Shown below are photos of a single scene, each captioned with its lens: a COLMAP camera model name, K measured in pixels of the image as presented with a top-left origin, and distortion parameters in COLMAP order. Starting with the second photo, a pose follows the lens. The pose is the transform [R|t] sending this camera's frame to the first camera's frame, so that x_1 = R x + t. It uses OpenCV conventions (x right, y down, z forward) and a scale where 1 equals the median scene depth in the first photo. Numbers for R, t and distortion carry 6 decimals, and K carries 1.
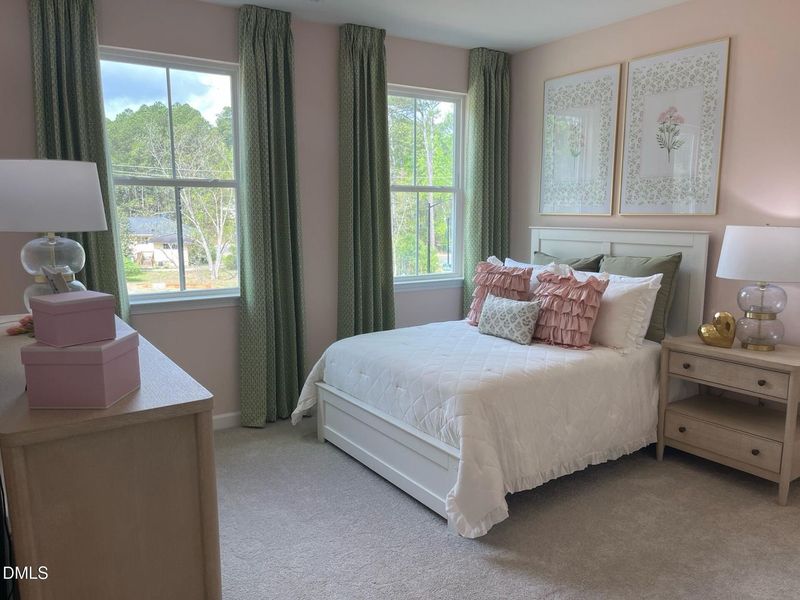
lens RADIAL K [[598.4, 0, 394.6], [0, 598.4, 304.7], [0, 0, 1]] dist [0.026384, -0.042351]
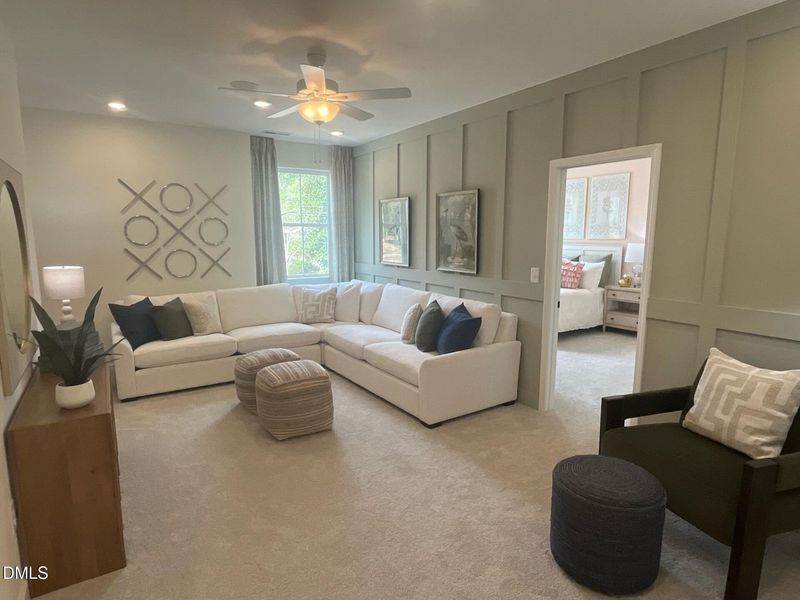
lens RADIAL K [[451.3, 0, 401.8], [0, 451.3, 299.4], [0, 0, 1]] dist [-0.004221, -0.001370]
pose [[0.999973, 0.006077, 0.004043, -0.446857], [-0.006036, 0.999931, -0.010098, 0.139312], [-0.004104, 0.010074, 0.999941, -0.960584]]
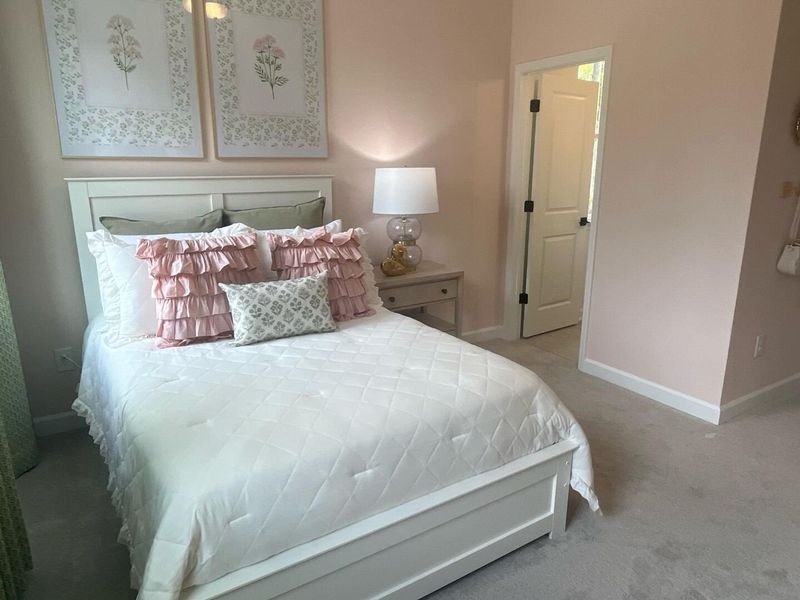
lens RADIAL K [[541.8, 0, 400.7], [0, 541.8, 297.3], [0, 0, 1]] dist [0.009307, -0.001010]
pose [[0.037808, -0.251002, 0.967248, -0.446710], [0.146963, 0.958812, 0.243068, -0.132140], [-0.988419, 0.132960, 0.073139, 0.862701]]
